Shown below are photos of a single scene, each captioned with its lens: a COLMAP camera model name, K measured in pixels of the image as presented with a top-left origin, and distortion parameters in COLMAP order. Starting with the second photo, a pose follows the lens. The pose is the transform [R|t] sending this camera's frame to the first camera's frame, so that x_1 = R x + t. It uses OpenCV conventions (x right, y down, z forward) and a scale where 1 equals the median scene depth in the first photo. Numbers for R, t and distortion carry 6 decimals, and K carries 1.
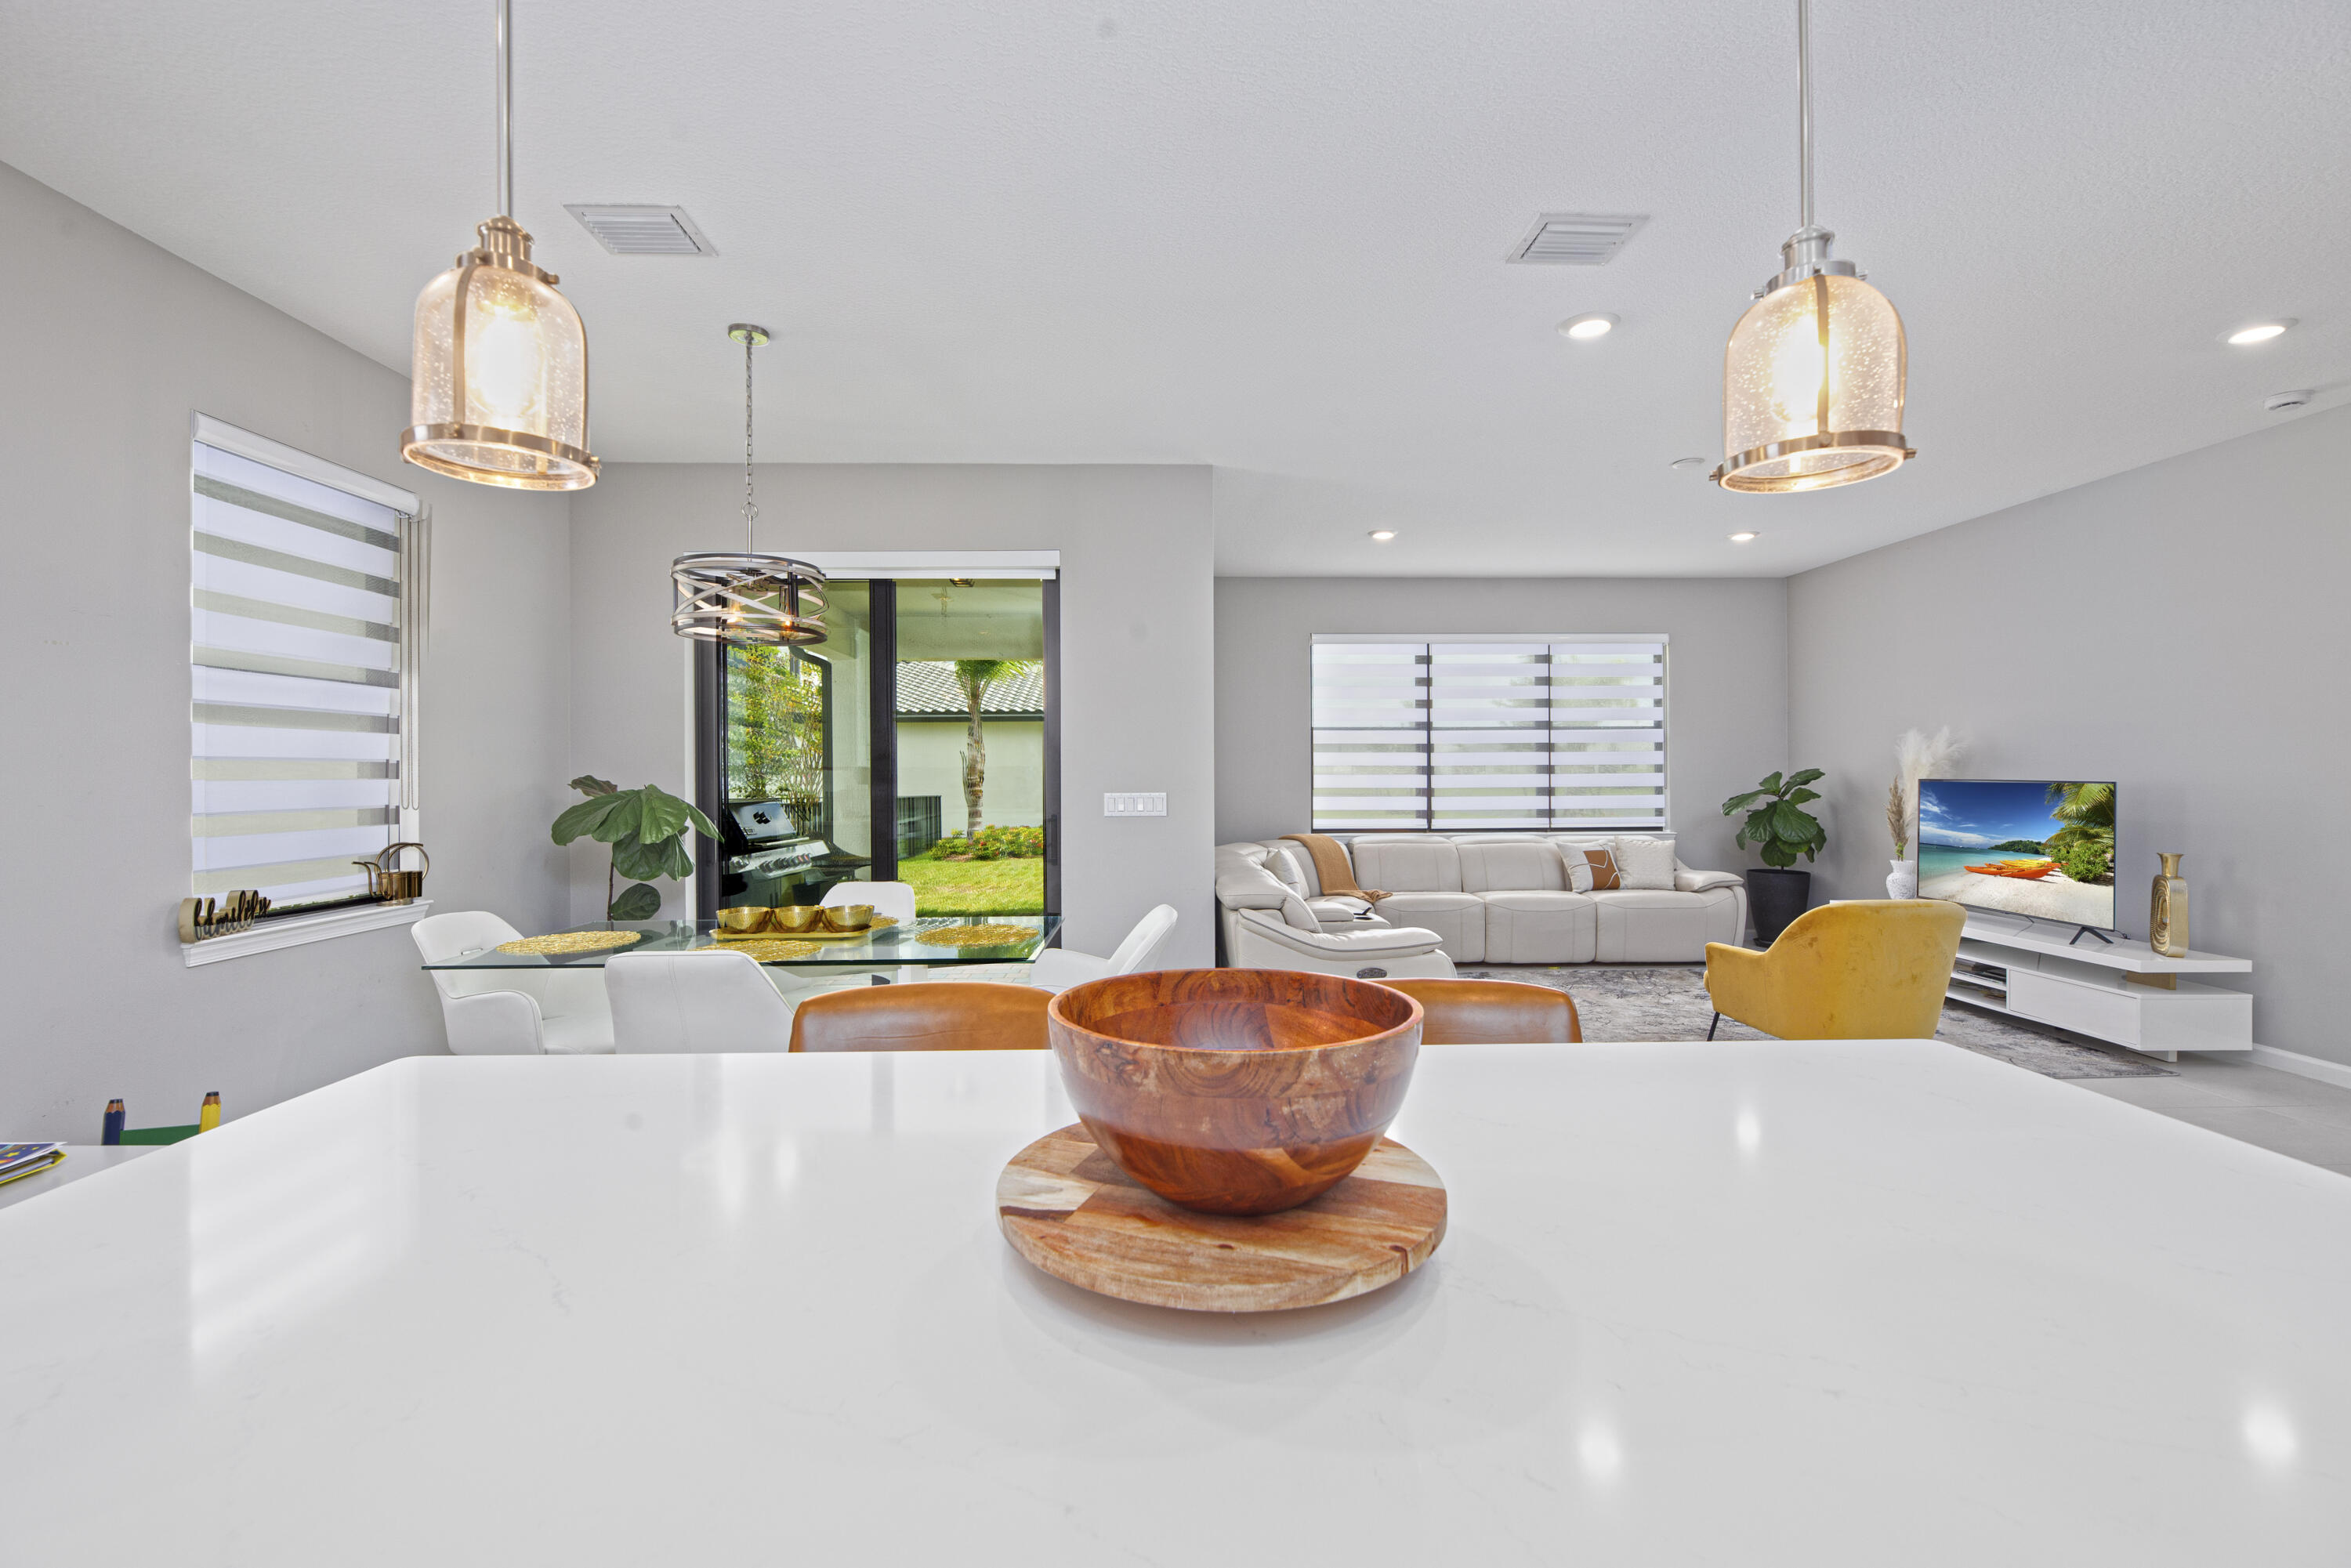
lens RADIAL K [[1023.7, 0, 1183.8], [0, 1023.7, 766.9], [0, 0, 1]] dist [-0.002473, -0.001713]
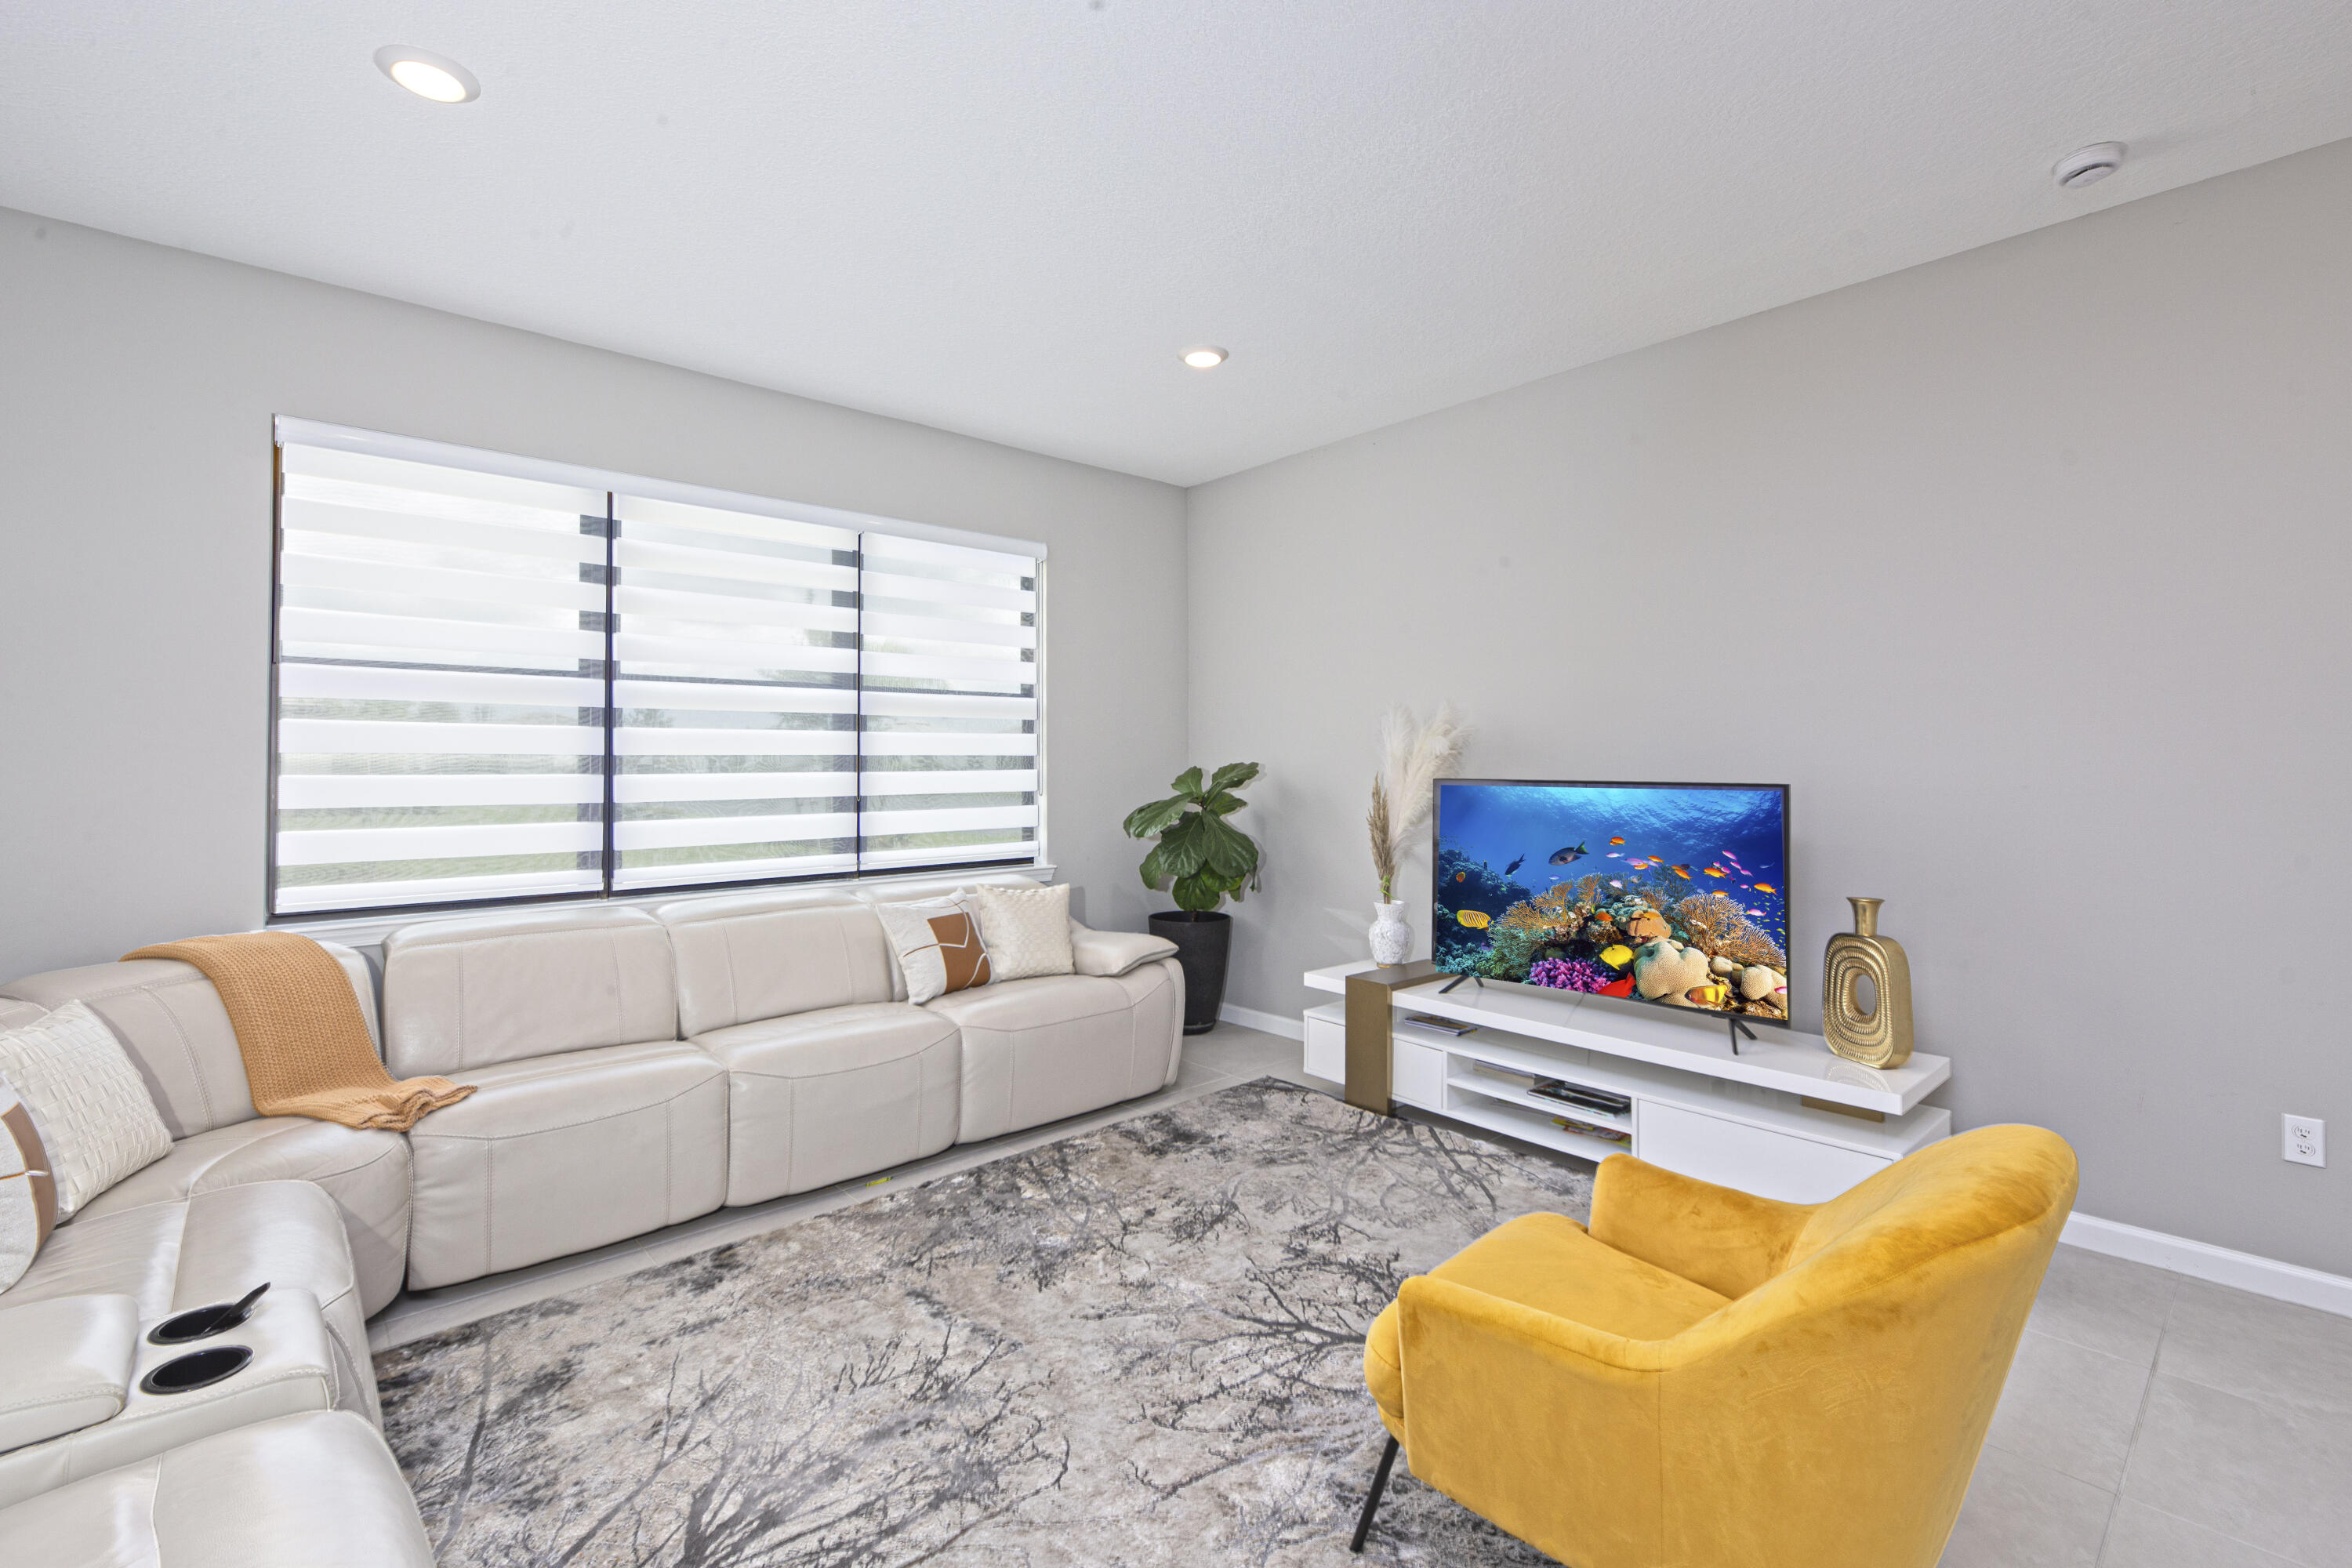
lens RADIAL K [[1024.2, 0, 1156.6], [0, 1024.2, 750.0], [0, 0, 1]] dist [-0.002473, -0.001713]
pose [[0.782695, 0.010640, 0.622314, 0.149658], [-0.003018, 0.999907, -0.013301, 0.002441], [-0.622398, 0.008533, 0.782655, 0.496873]]
